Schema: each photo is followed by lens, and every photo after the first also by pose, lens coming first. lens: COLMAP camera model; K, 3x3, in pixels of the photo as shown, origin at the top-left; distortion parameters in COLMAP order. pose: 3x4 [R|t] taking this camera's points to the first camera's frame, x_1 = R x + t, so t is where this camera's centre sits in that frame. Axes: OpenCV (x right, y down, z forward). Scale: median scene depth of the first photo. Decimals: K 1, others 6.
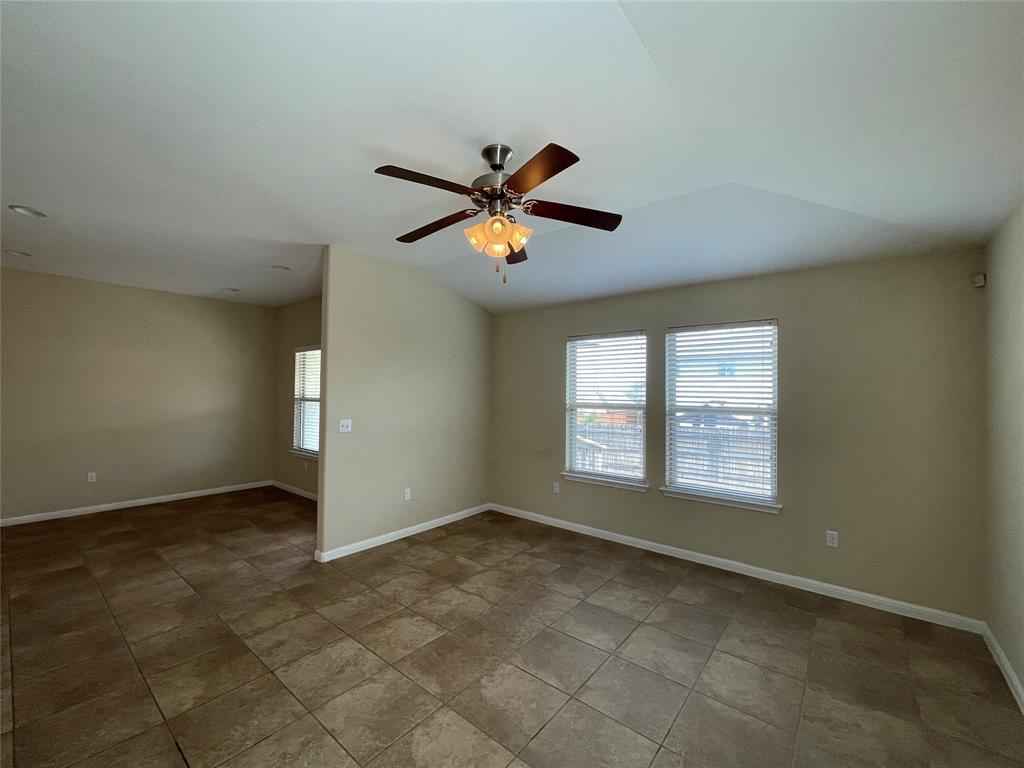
lens RADIAL K [[418.5, 0, 505.8], [0, 418.5, 378.6], [0, 0, 1]] dist [0.000635, 0.000425]
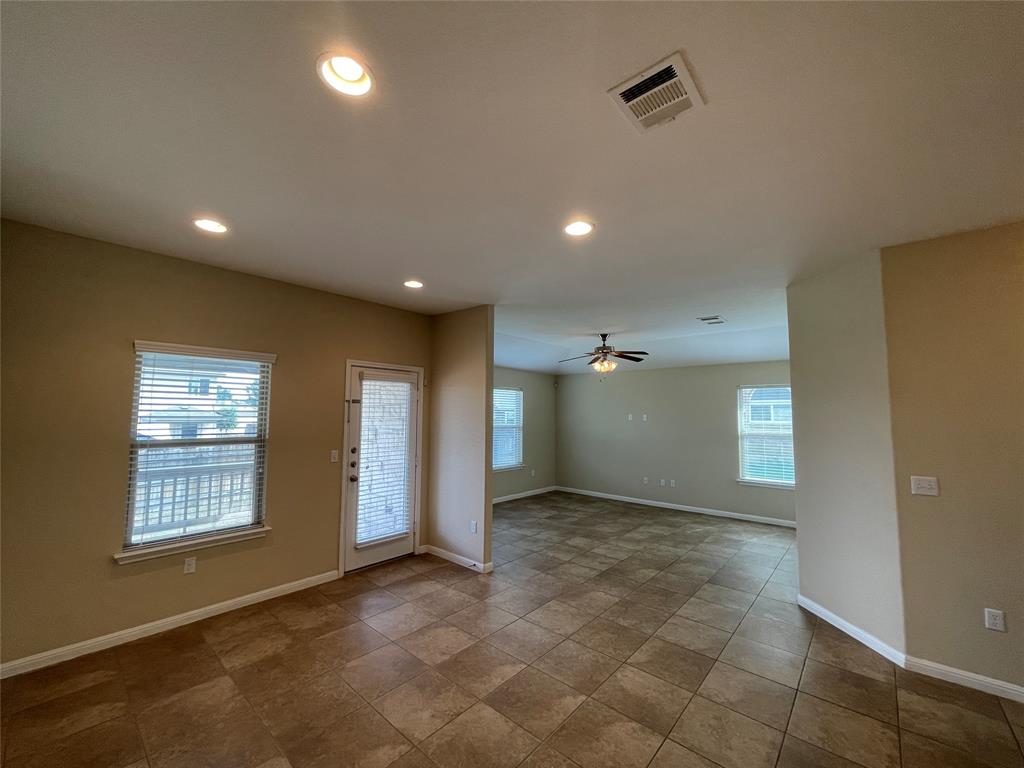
lens RADIAL K [[412.6, 0, 510.7], [0, 412.6, 384.4], [0, 0, 1]] dist [-0.001829, 0.000345]
pose [[0.030950, 0.064292, 0.997451, -1.869095], [-0.037774, 0.997291, -0.063110, -0.015091], [-0.998807, -0.035725, 0.033294, 1.059926]]
